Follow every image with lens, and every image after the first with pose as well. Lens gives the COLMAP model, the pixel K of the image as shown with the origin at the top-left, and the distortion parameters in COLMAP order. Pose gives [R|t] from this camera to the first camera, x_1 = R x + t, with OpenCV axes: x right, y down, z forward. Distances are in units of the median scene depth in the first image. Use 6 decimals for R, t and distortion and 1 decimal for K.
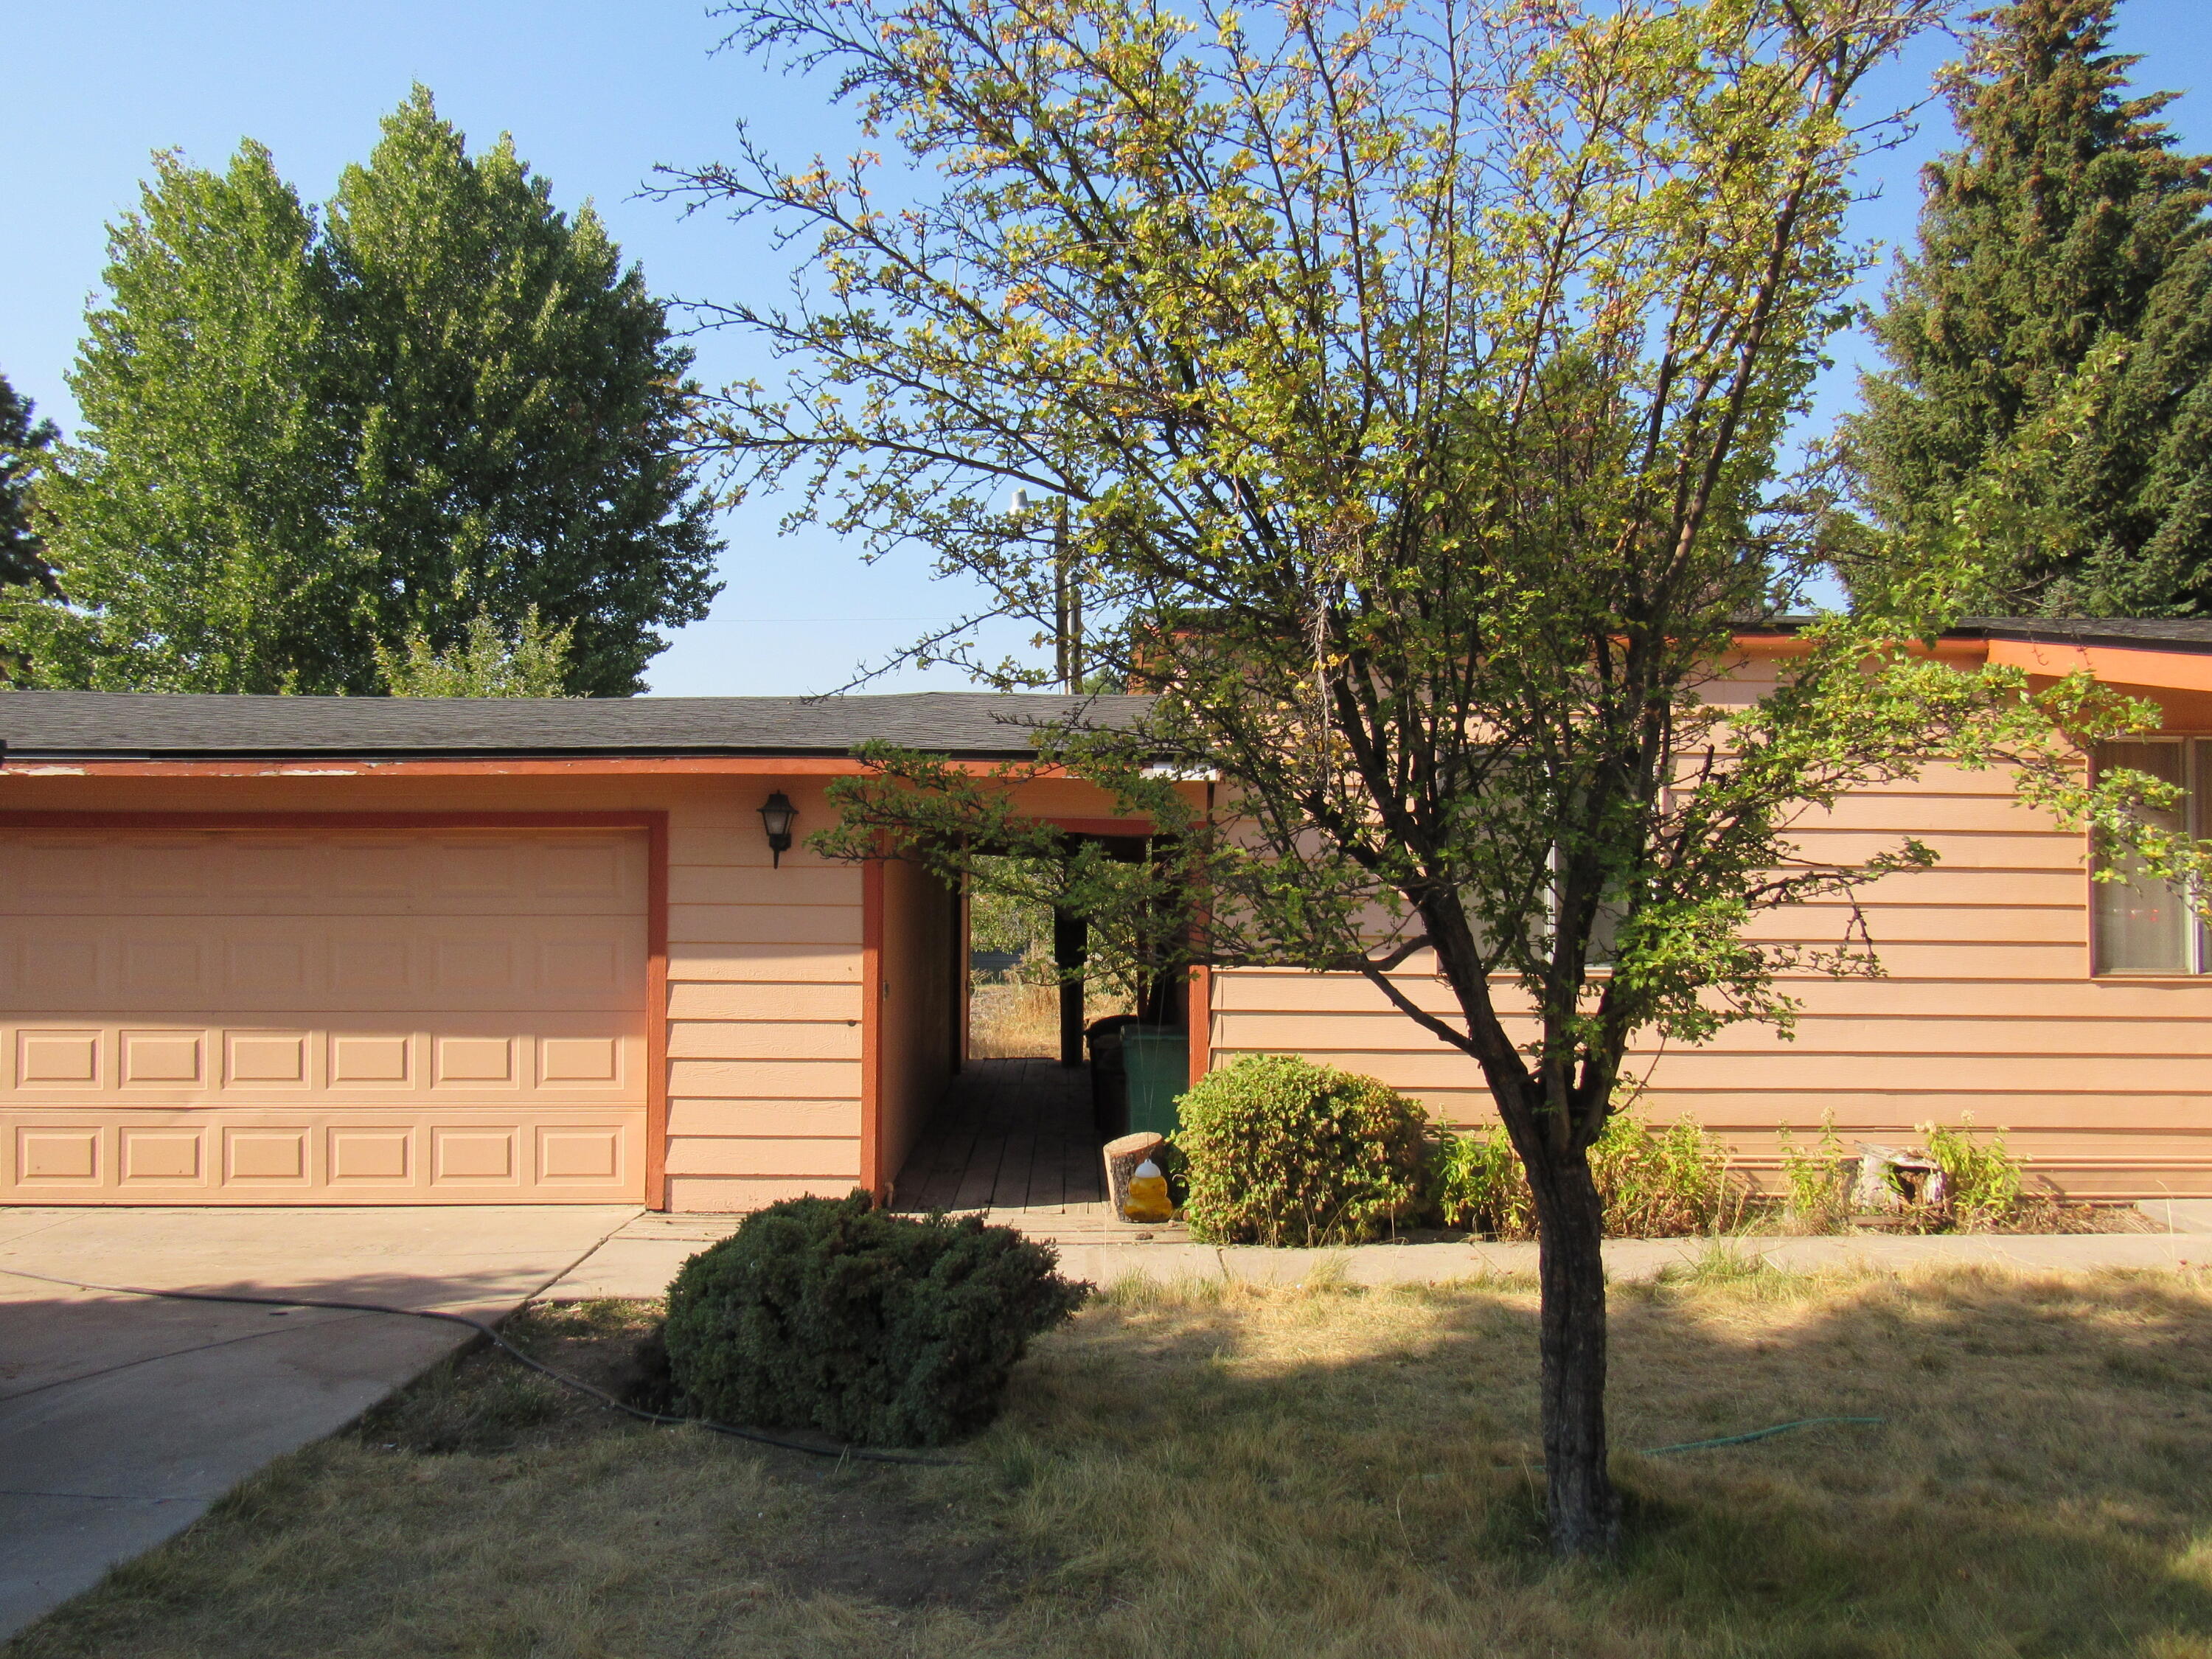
lens RADIAL K [[1589.2, 0, 1105.0], [0, 1589.2, 815.4], [0, 0, 1]] dist [-0.025918, 0.017862]
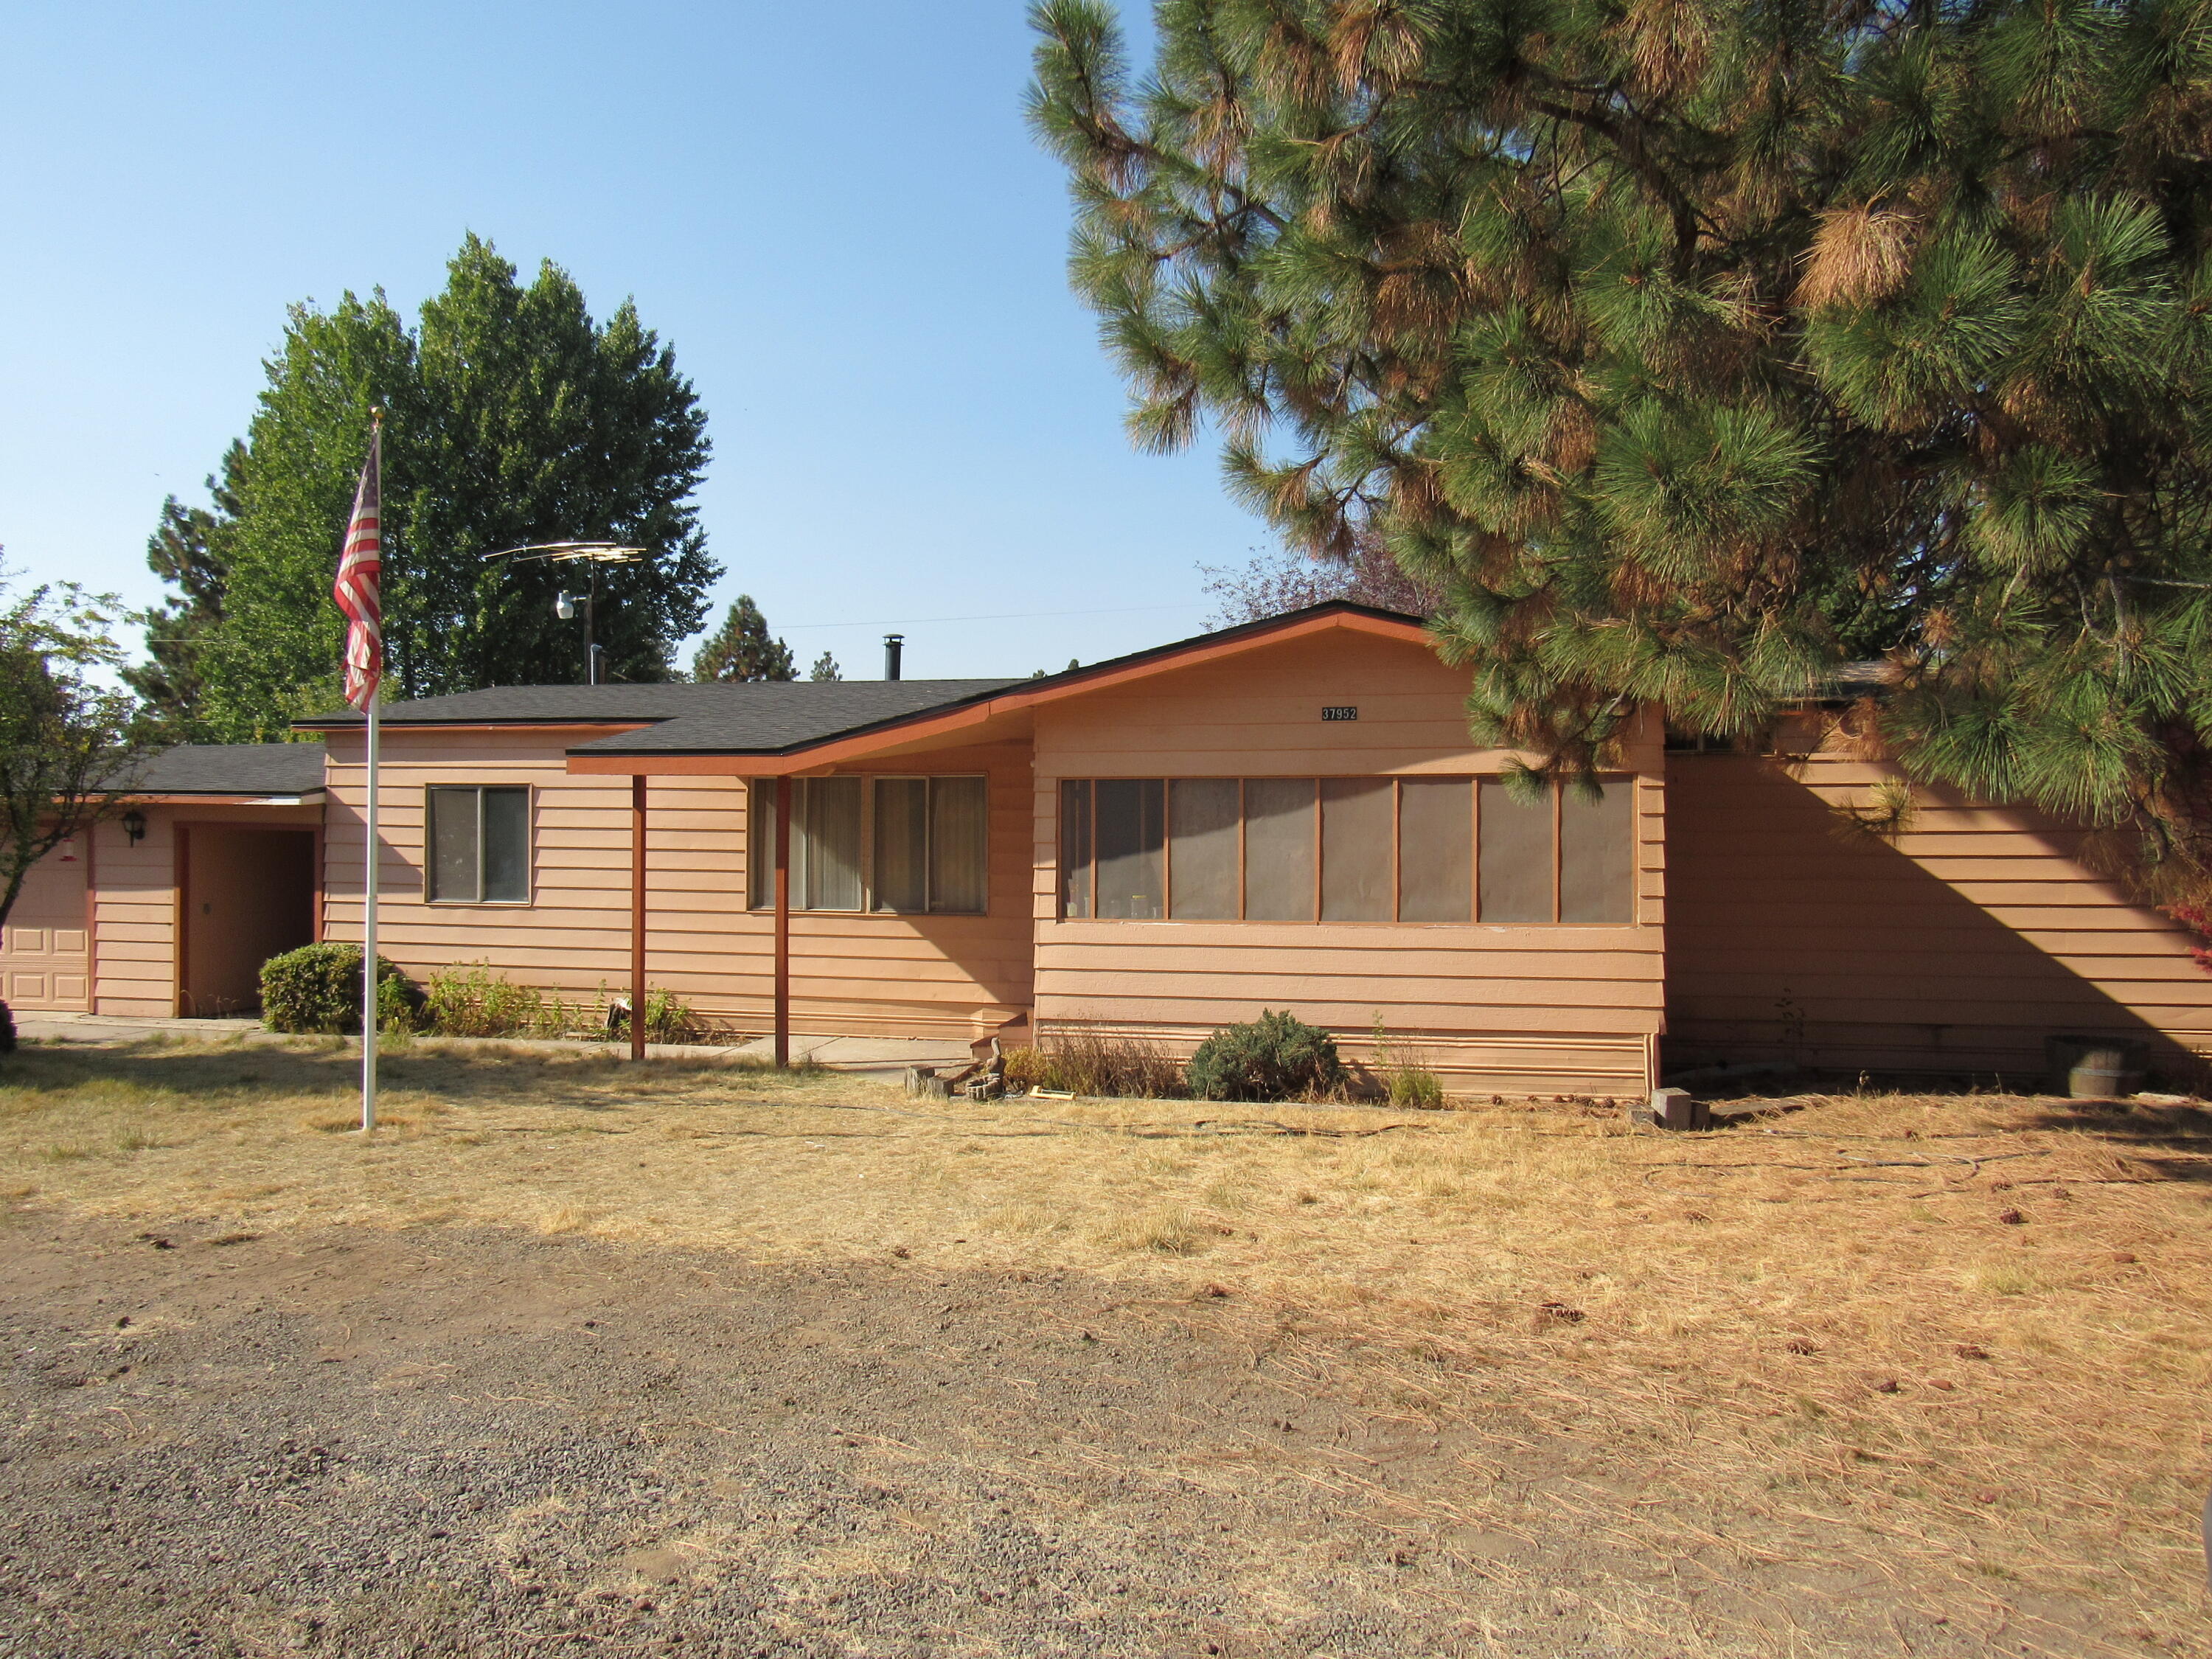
lens RADIAL K [[1589.2, 0, 1108.6], [0, 1589.2, 830.7], [0, 0, 1]] dist [-0.025918, 0.017862]
pose [[0.973135, 0.001616, -0.230230, 1.436393], [0.007995, 0.999135, 0.040806, -0.059096], [0.230097, -0.041550, 0.972280, -0.657941]]
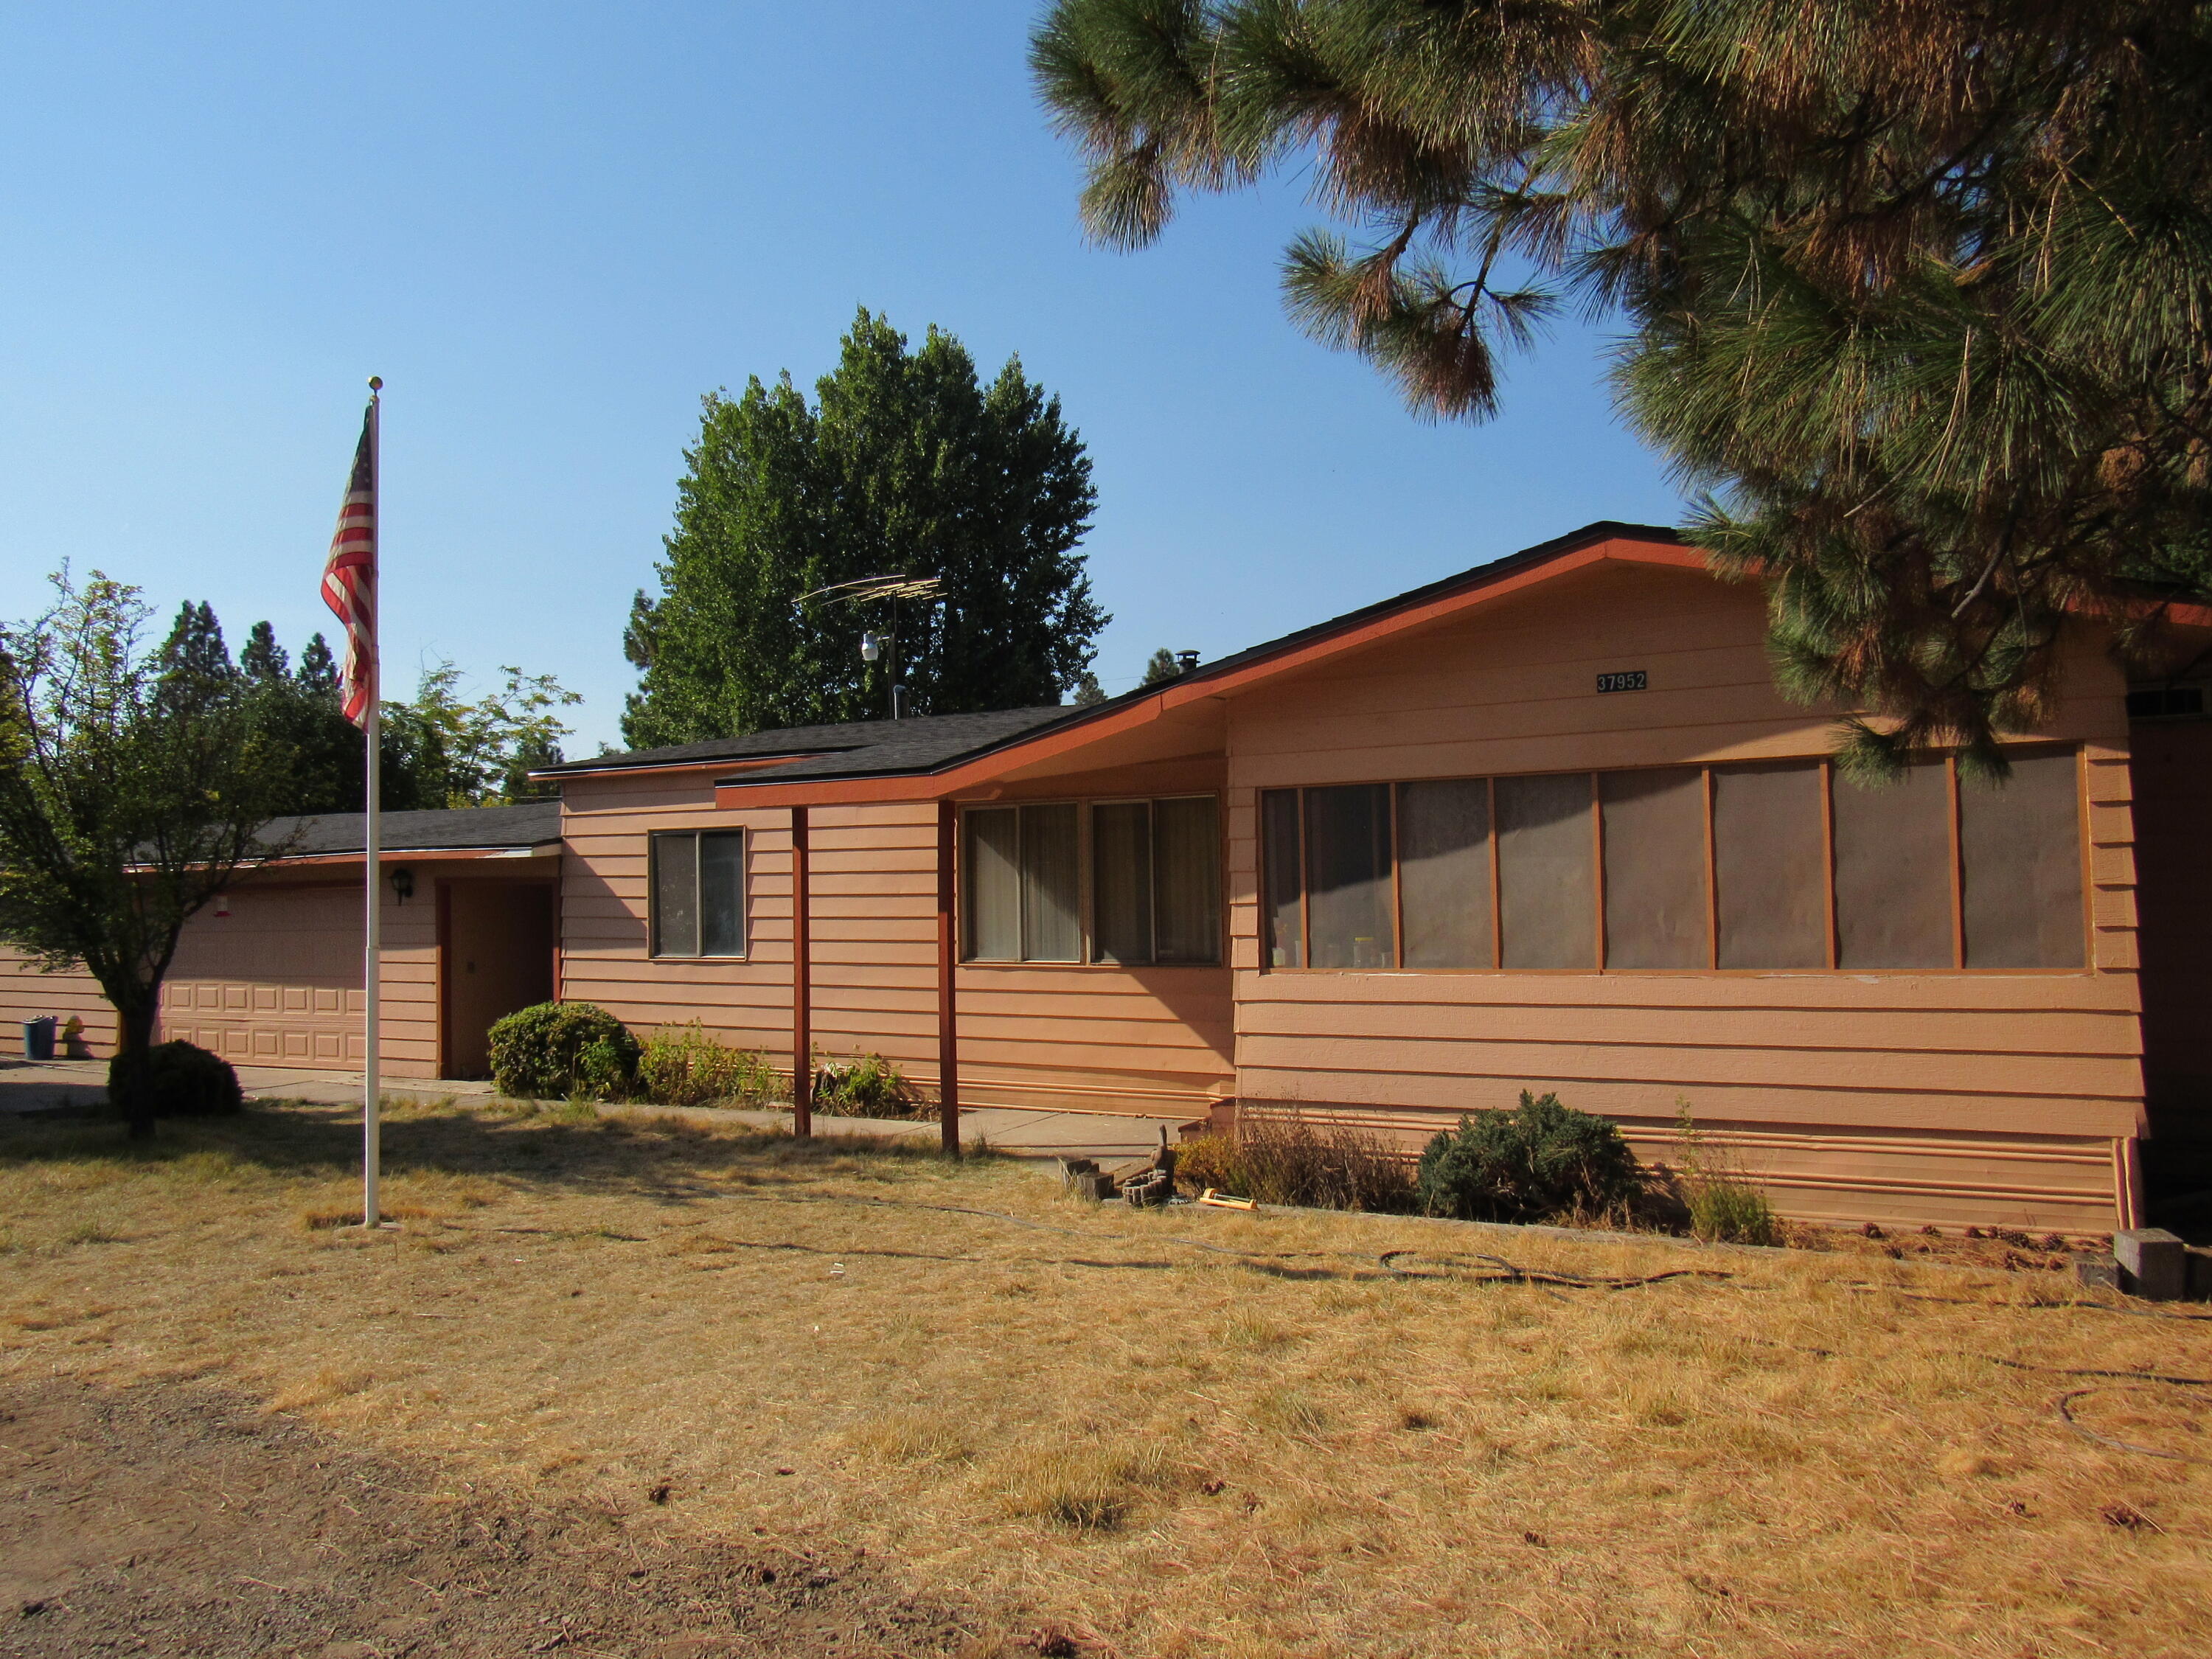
lens RADIAL K [[1589.2, 0, 1110.1], [0, 1589.2, 831.1], [0, 0, 1]] dist [-0.025918, 0.017862]
pose [[0.864577, -0.037260, -0.501116, 1.536154], [0.042247, 0.999106, -0.001398, -0.019426], [0.500721, -0.019961, 0.865379, -0.275718]]
